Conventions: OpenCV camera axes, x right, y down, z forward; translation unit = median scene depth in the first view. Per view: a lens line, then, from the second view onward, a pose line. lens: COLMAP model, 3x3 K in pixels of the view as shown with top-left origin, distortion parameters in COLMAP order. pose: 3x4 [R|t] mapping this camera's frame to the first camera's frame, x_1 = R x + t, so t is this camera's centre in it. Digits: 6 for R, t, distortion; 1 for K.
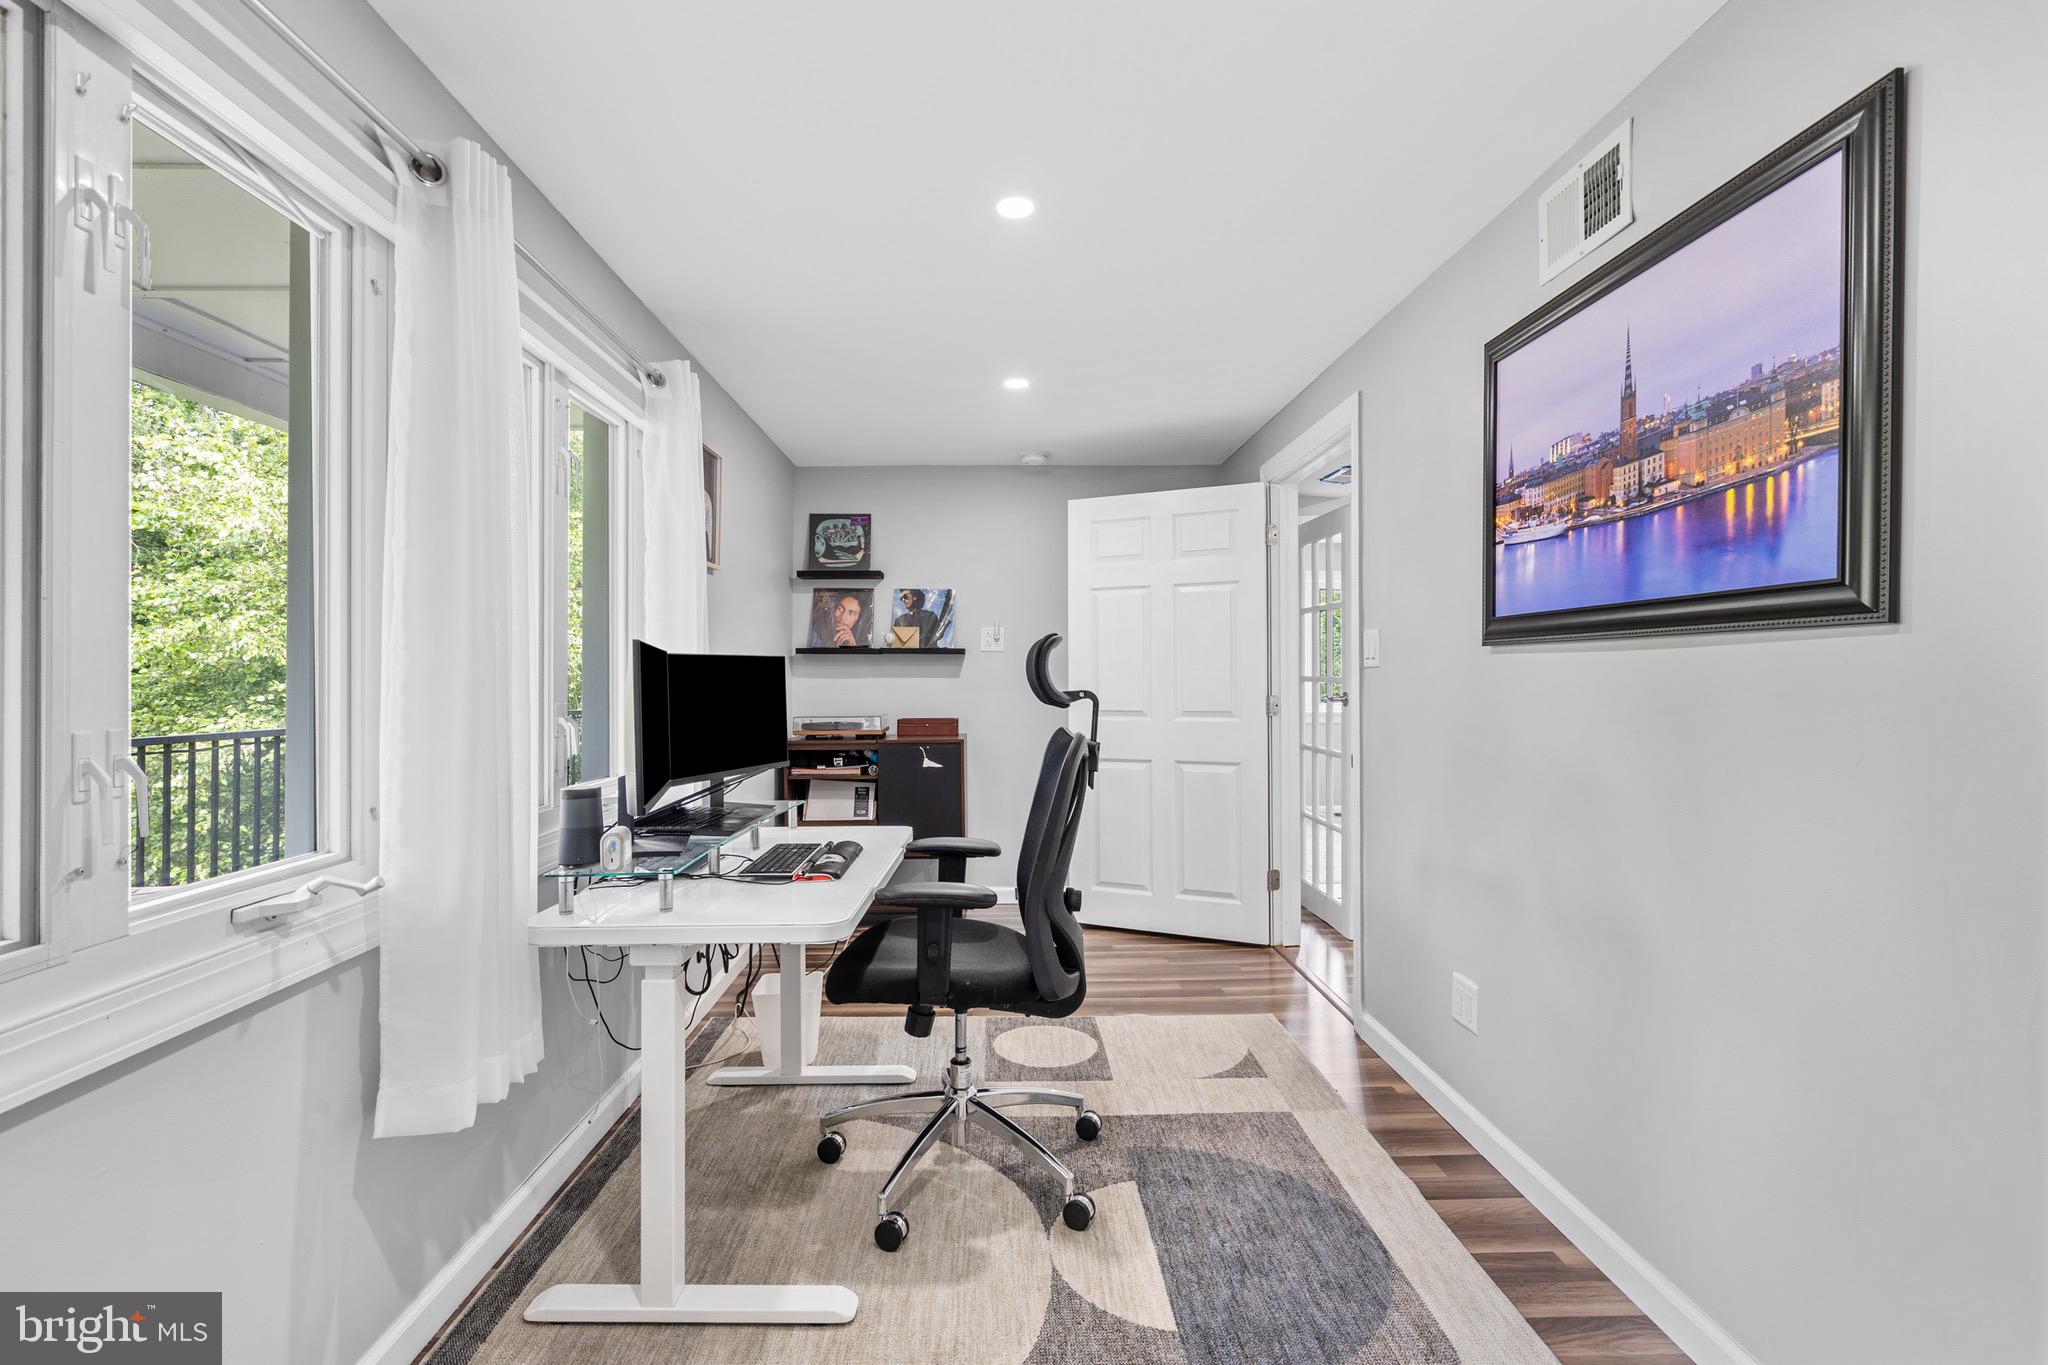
lens RADIAL K [[938.4, 0, 1024.0], [0, 938.4, 682.5], [0, 0, 1]] dist [-0.001834, 0.000299]
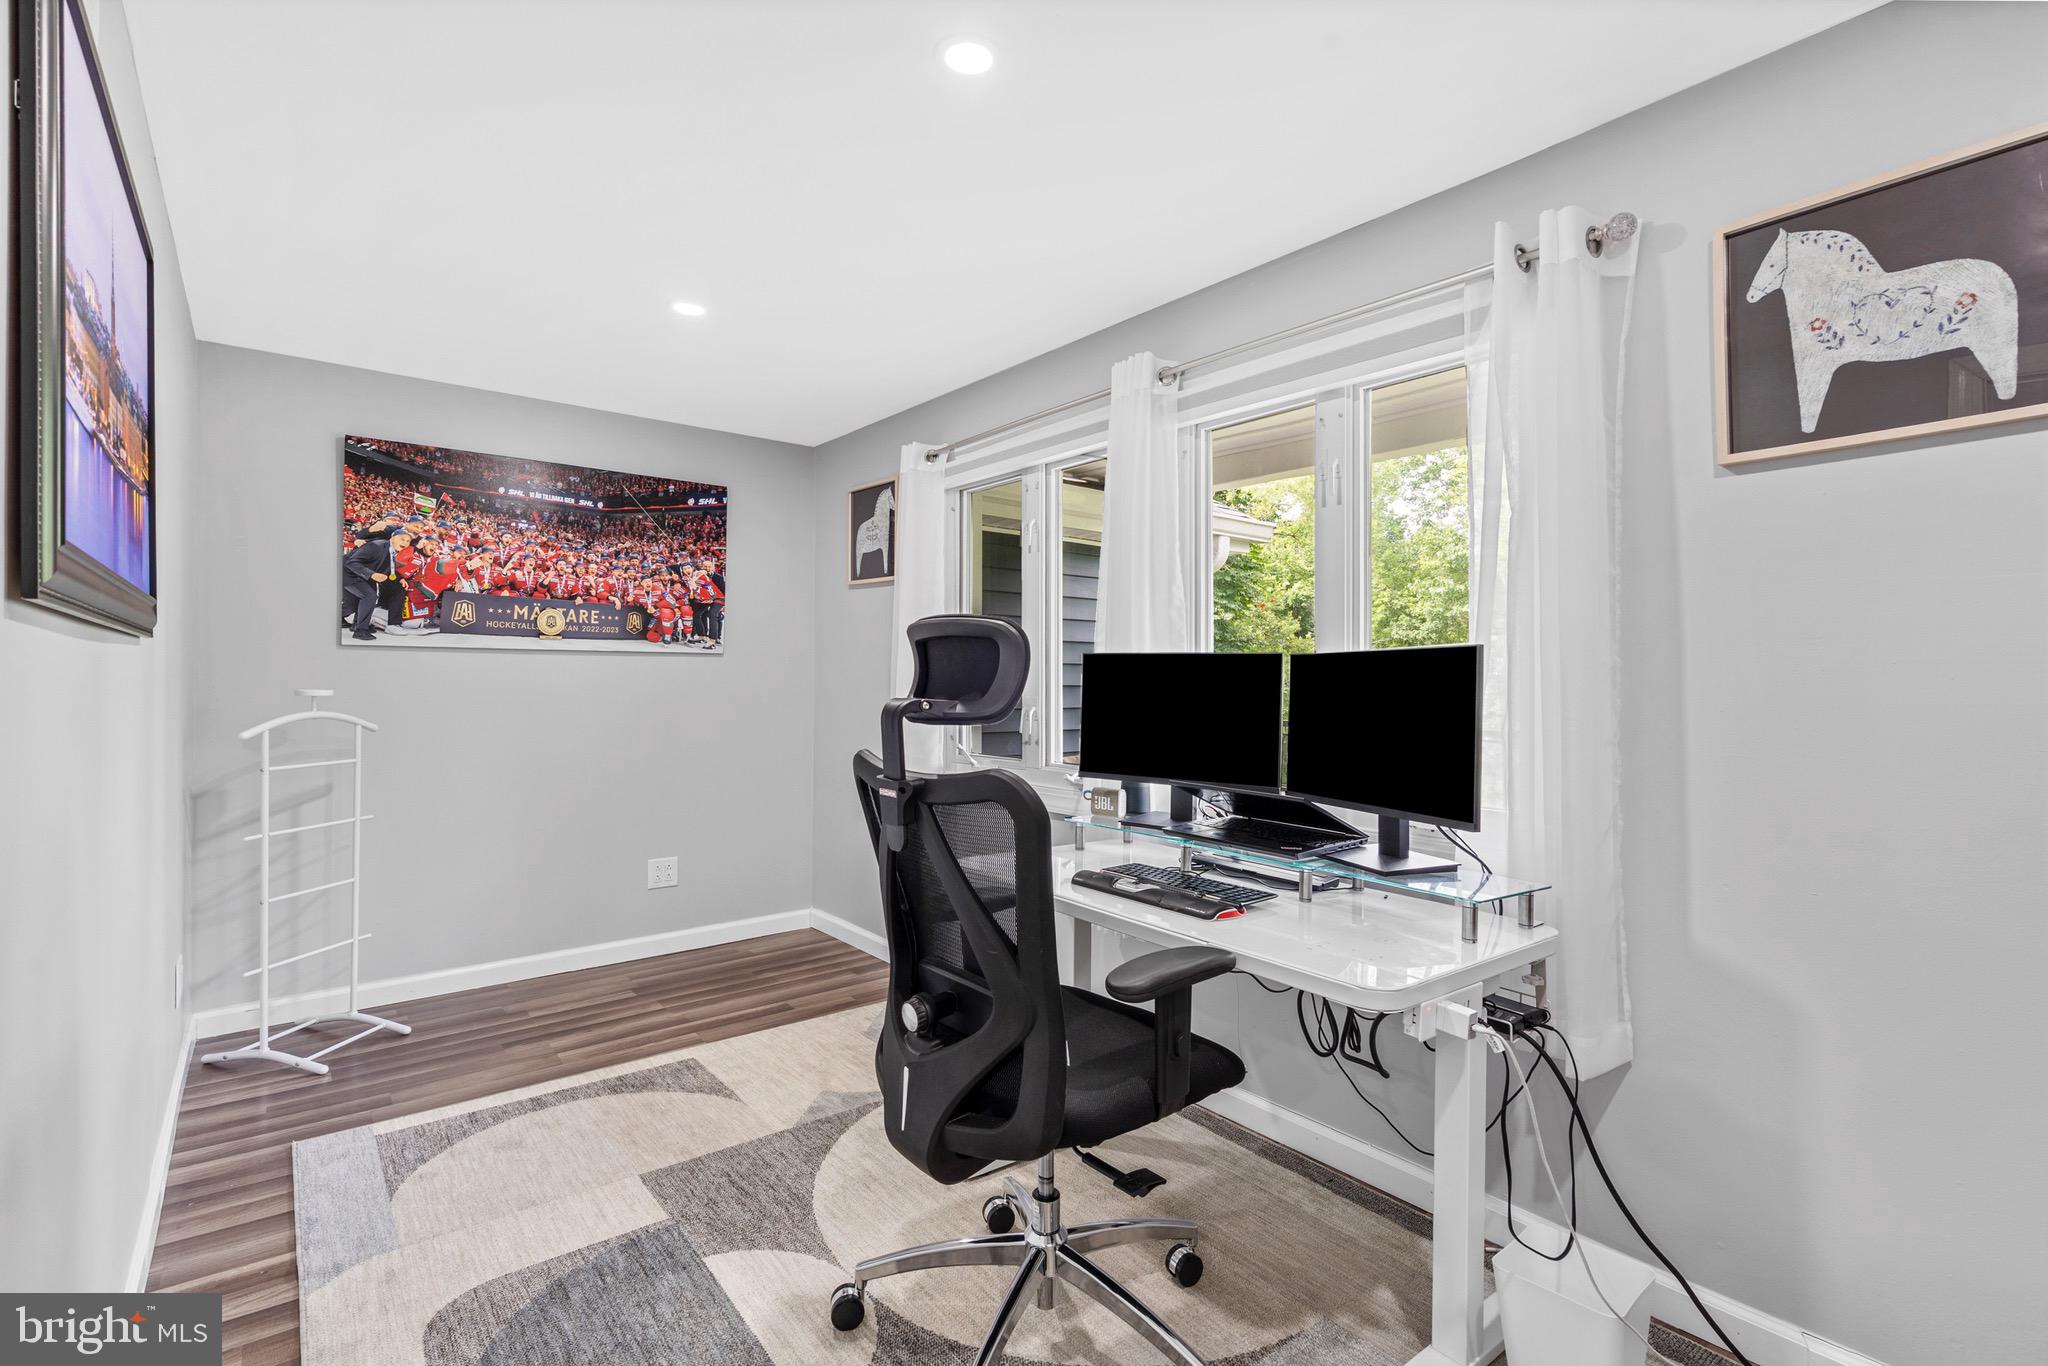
lens RADIAL K [[938.4, 0, 1024.0], [0, 938.4, 683.0], [0, 0, 1]] dist [-0.001834, 0.000299]
pose [[-0.799707, 0.000908, -0.600390, 0.496708], [-0.003708, 0.999972, 0.006452, -0.009654], [0.600380, 0.007386, -0.799681, 1.994592]]
